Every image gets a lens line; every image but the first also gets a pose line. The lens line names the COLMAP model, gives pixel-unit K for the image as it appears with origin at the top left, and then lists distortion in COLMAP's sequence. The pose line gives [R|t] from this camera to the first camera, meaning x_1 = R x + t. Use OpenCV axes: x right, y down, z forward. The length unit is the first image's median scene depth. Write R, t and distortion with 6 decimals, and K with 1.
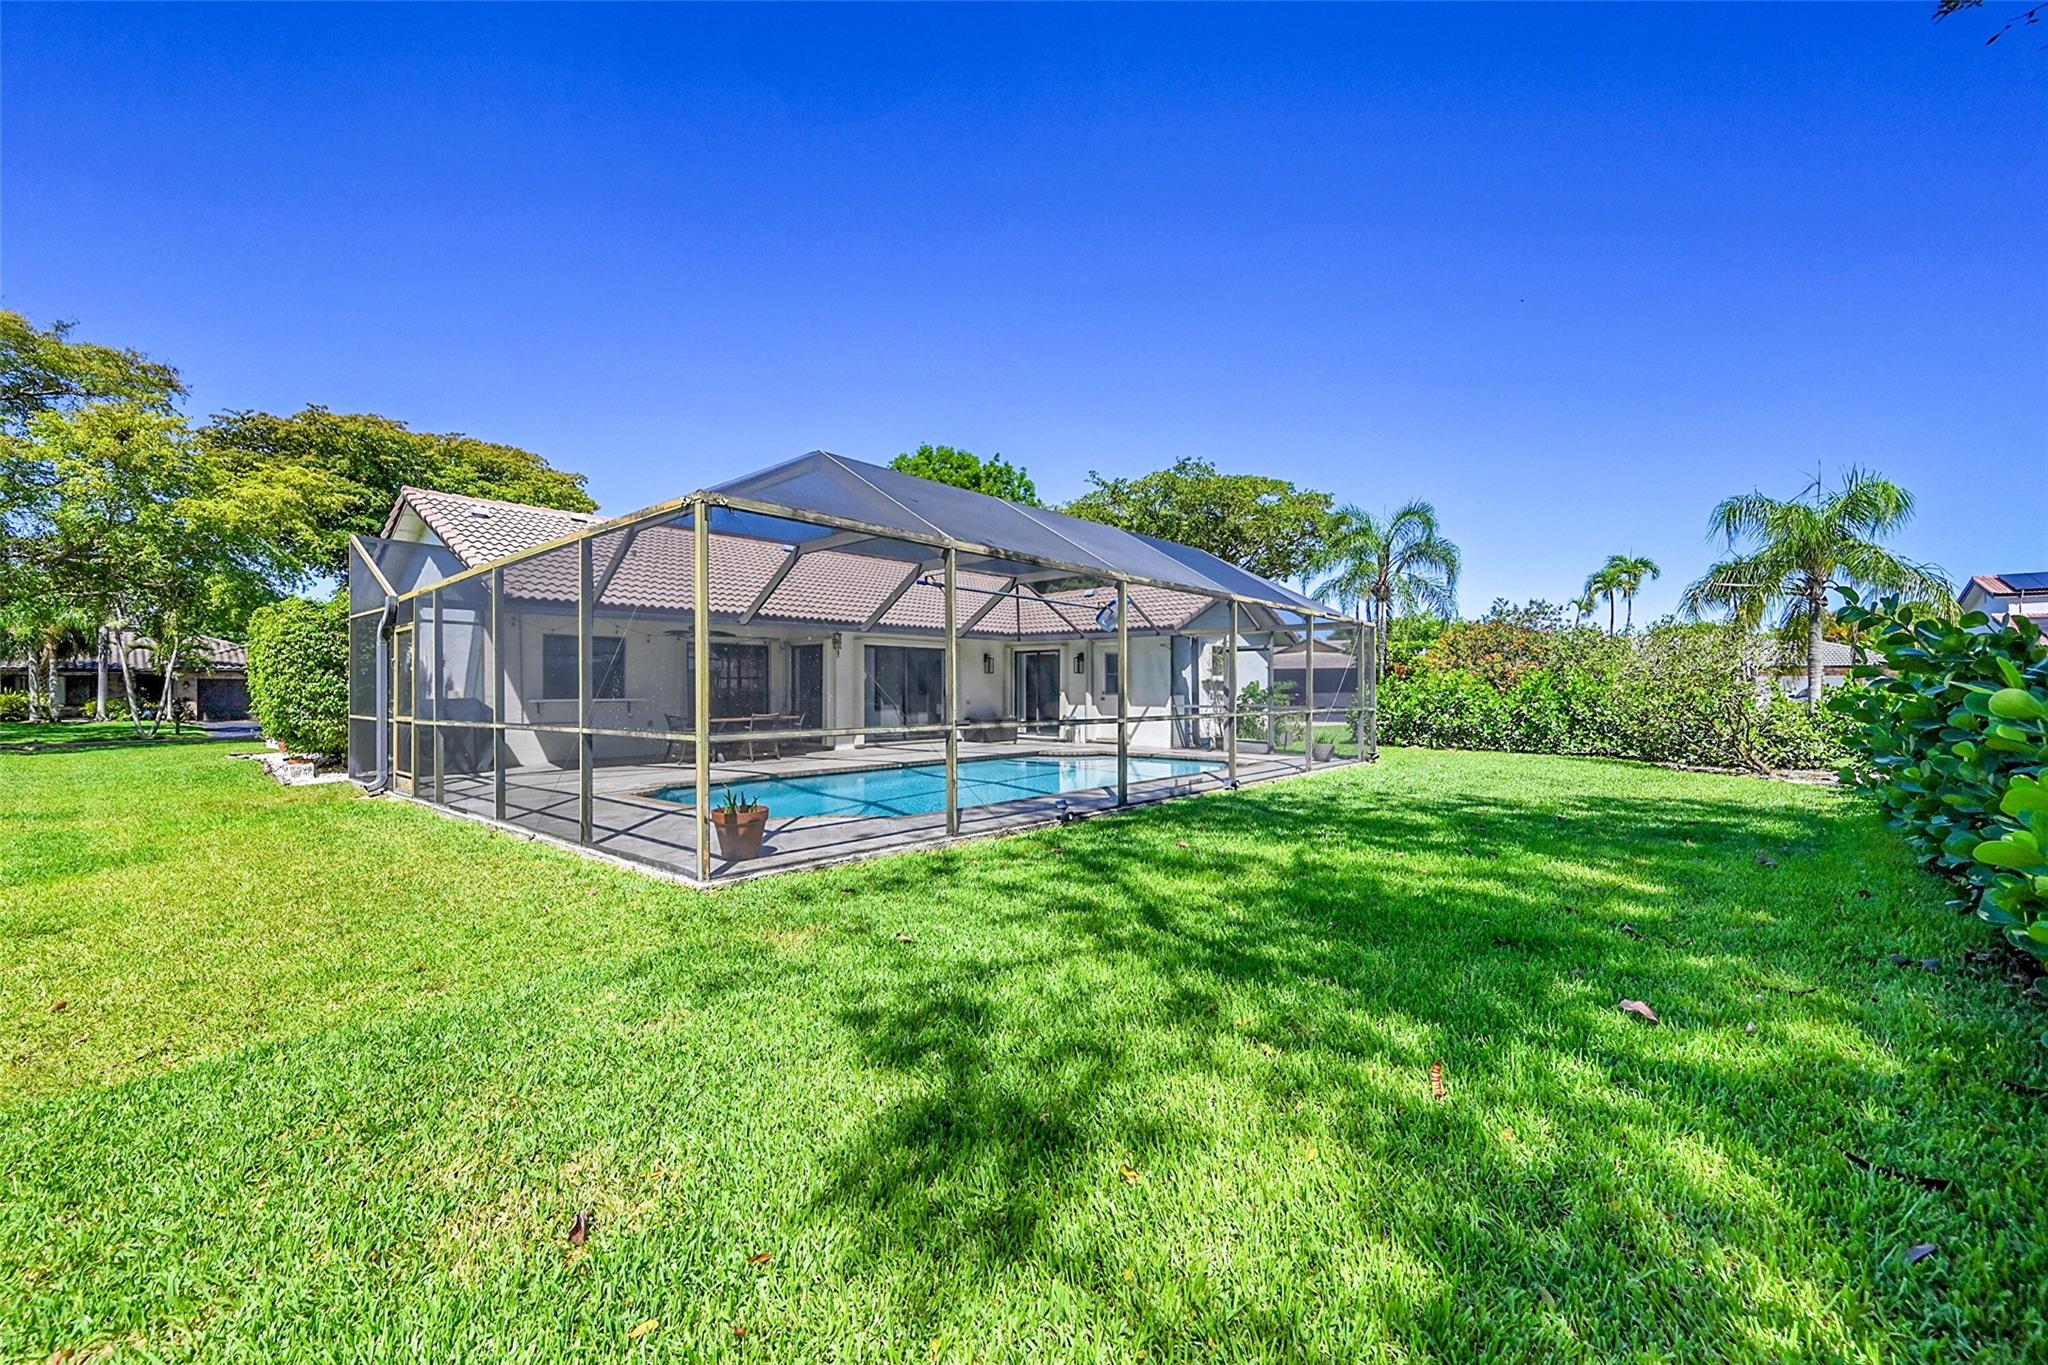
lens RADIAL K [[811.0, 0, 1019.7], [0, 811.0, 683.0], [0, 0, 1]] dist [-0.000138, -0.000007]
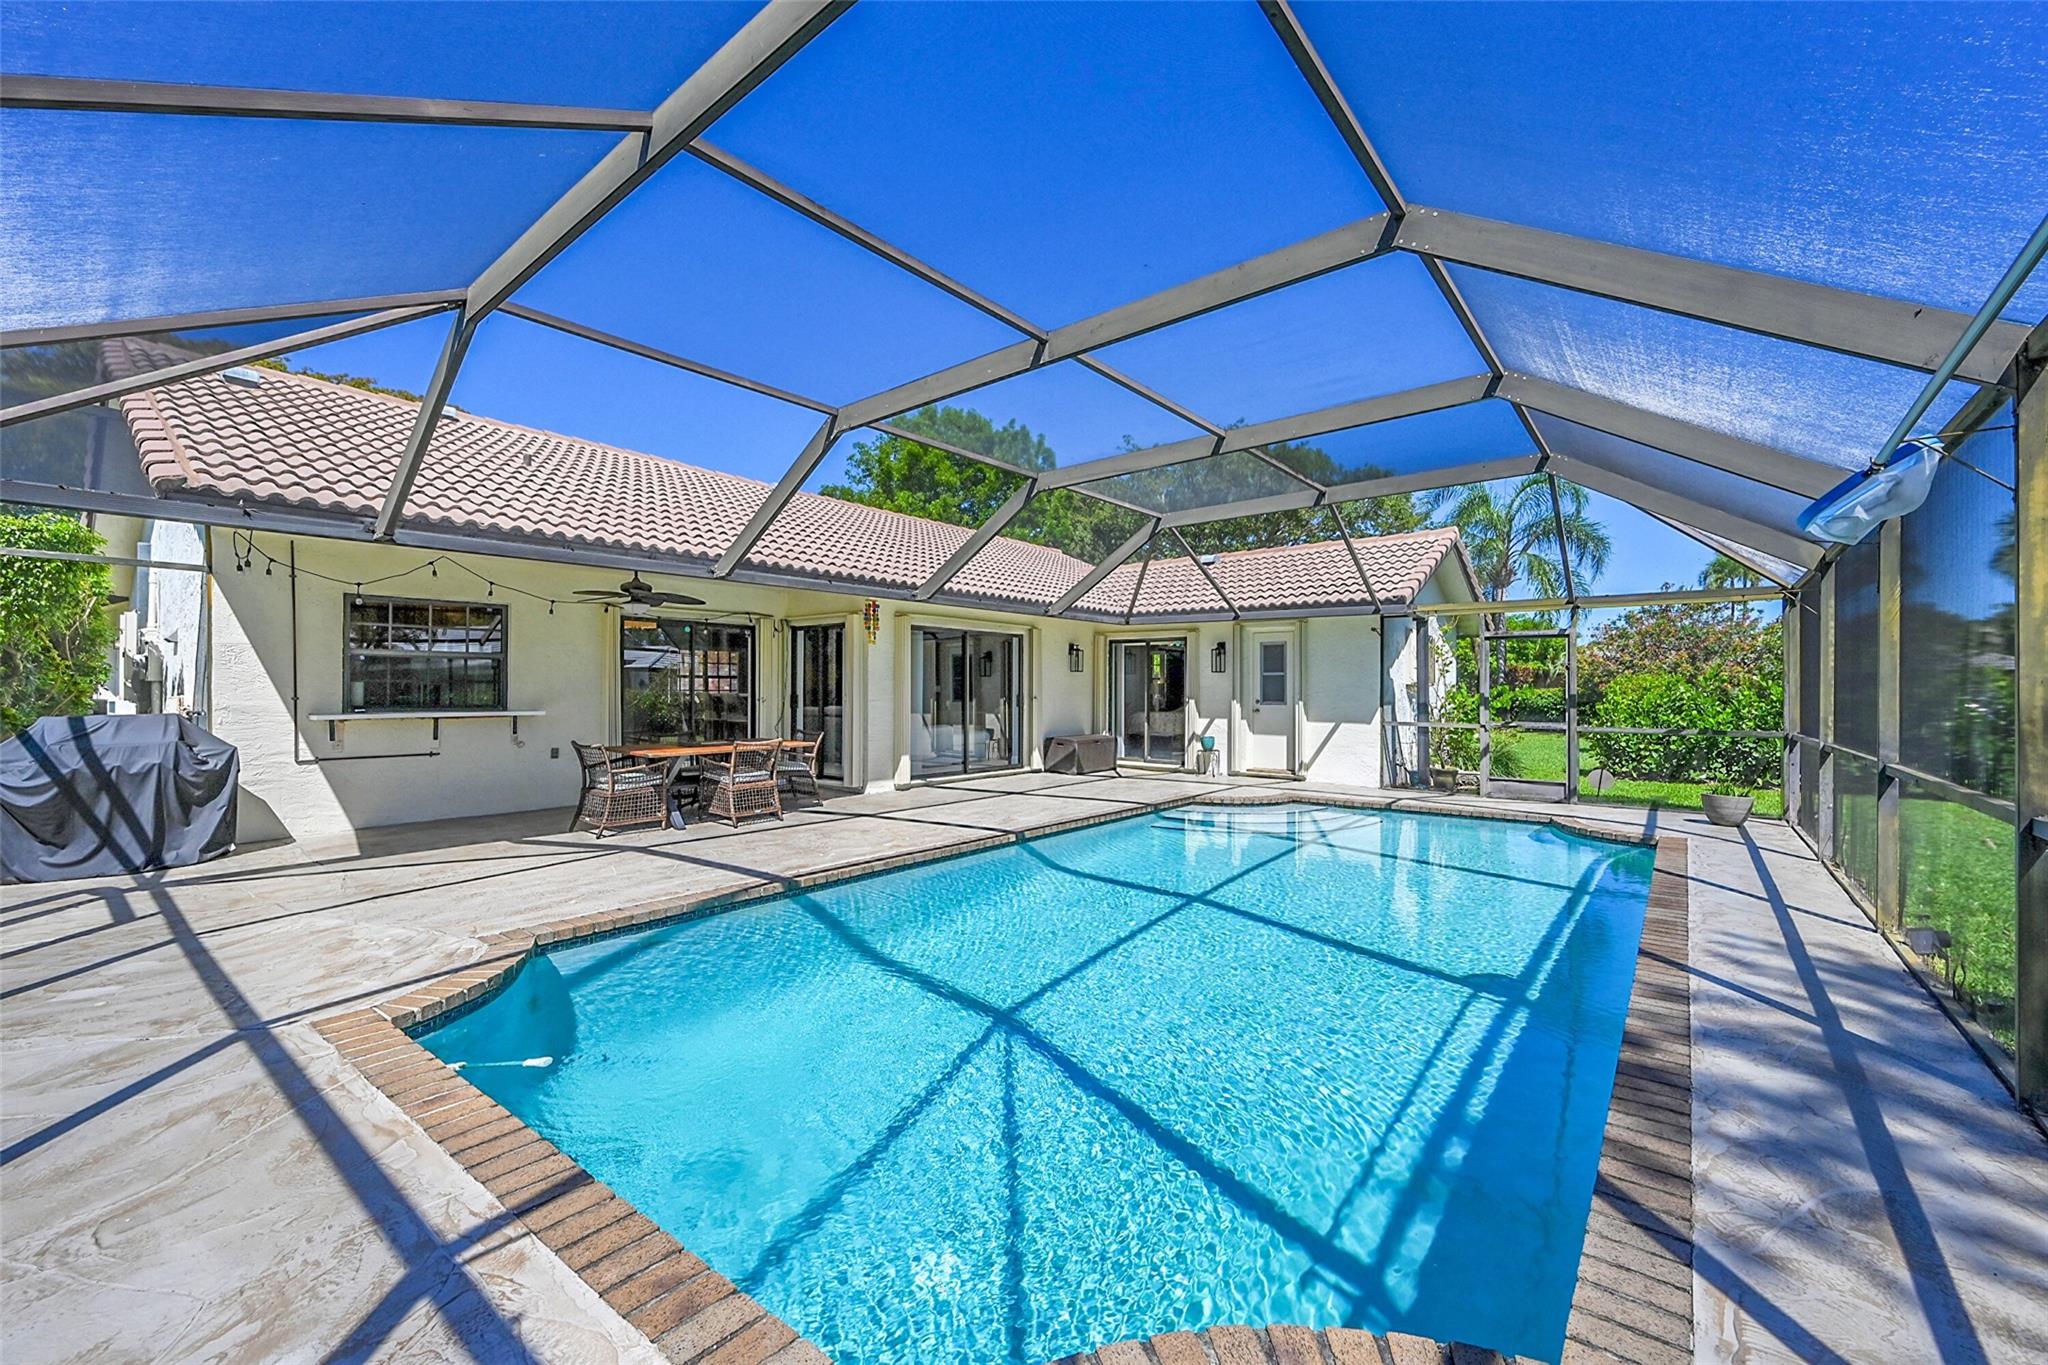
lens RADIAL K [[811.0, 0, 1019.7], [0, 811.0, 683.0], [0, 0, 1]] dist [-0.000138, -0.000007]
pose [[0.999133, 0.004518, 0.041384, -0.123488], [-0.004446, 0.999988, -0.001842, -0.000829], [-0.041392, 0.001656, 0.999142, 0.341563]]
